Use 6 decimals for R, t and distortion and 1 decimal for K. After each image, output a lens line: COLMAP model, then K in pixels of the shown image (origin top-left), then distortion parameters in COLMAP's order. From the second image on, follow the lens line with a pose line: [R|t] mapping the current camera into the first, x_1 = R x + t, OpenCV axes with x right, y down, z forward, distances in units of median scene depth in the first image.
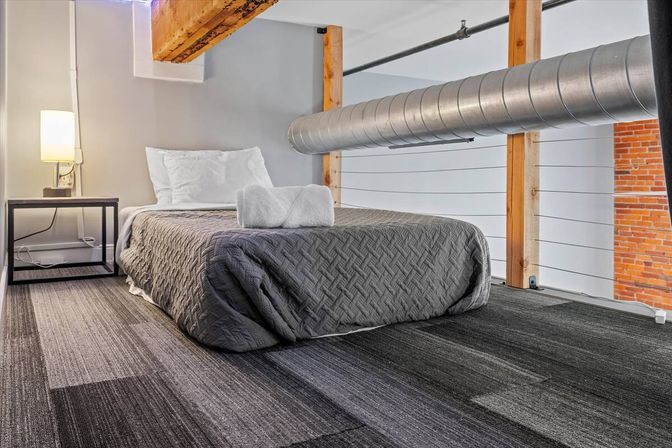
lens RADIAL K [[552.9, 0, 336.0], [0, 552.9, 224.0], [0, 0, 1]] dist [-0.002590, 0.000276]
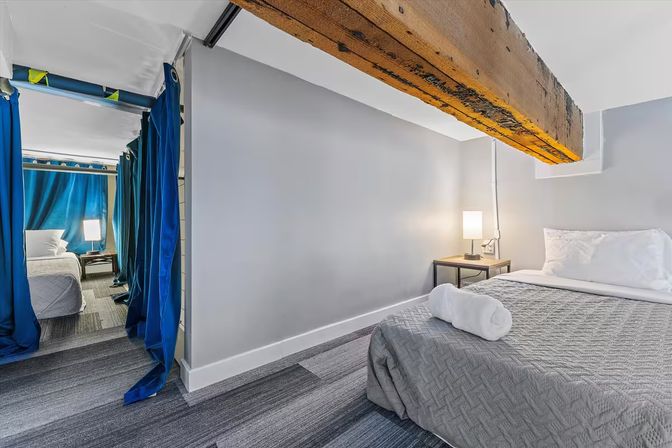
lens RADIAL K [[294.0, 0, 336.0], [0, 294.0, 224.0], [0, 0, 1]] dist [0.001114, 0.000097]
pose [[0.195700, 0.008306, -0.980629, 0.354182], [-0.066374, 0.997783, -0.004794, -0.141839], [0.978415, 0.066027, 0.195818, 0.440999]]
